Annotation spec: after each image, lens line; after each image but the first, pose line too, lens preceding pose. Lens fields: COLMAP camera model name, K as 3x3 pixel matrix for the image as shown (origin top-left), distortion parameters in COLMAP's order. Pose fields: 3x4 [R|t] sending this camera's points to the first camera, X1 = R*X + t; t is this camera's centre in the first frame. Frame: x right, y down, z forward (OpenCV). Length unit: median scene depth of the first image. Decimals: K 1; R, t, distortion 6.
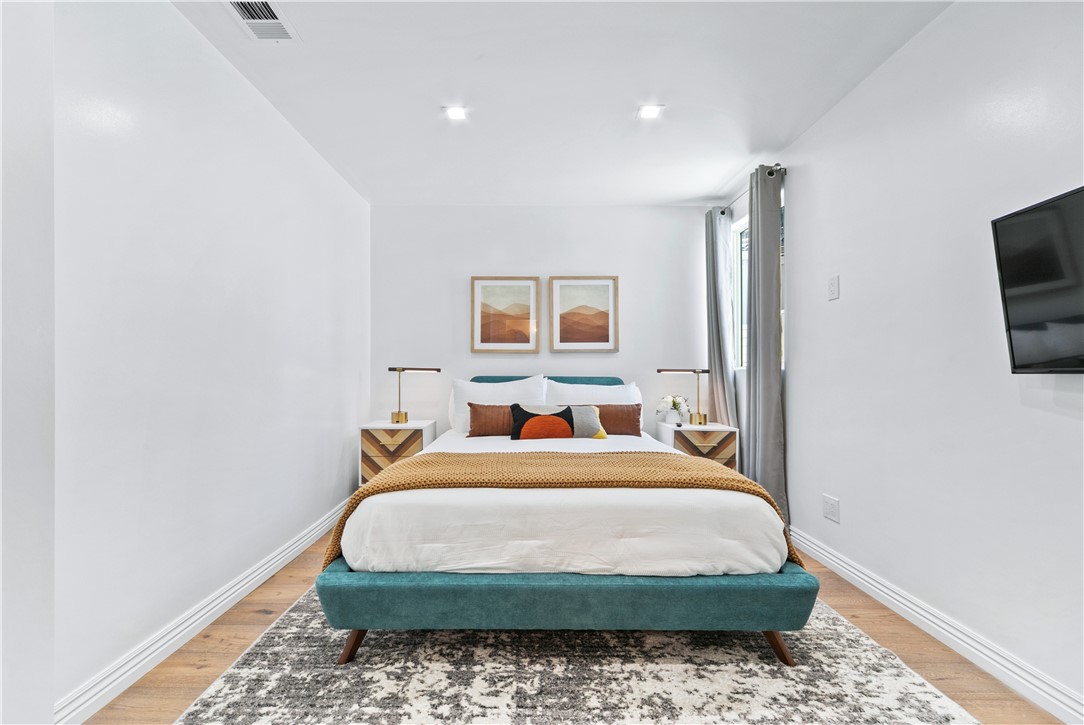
lens RADIAL K [[489.4, 0, 539.1], [0, 489.4, 372.7], [0, 0, 1]] dist [0.004961, -0.000020]
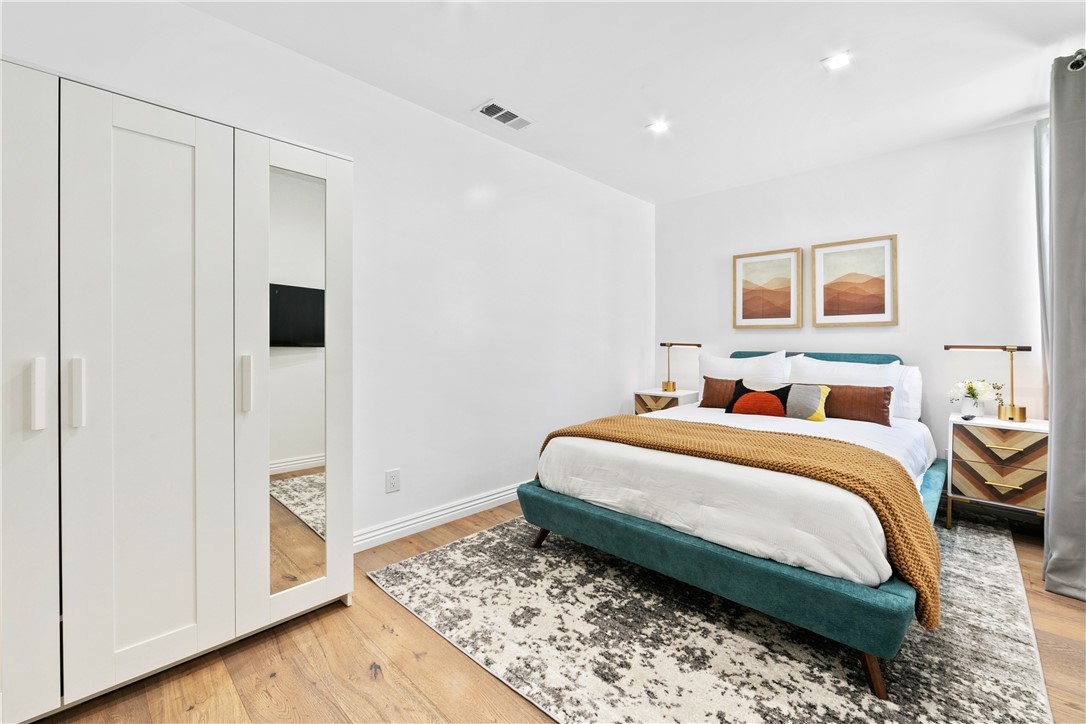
lens RADIAL K [[463.5, 0, 543.4], [0, 463.5, 345.4], [0, 0, 1]] dist [-0.003203, -0.000785]
pose [[0.726328, 0.002459, -0.687344, 0.572220], [-0.001741, 0.999997, 0.001737, -0.015163], [0.687346, -0.000065, 0.726330, 0.012573]]
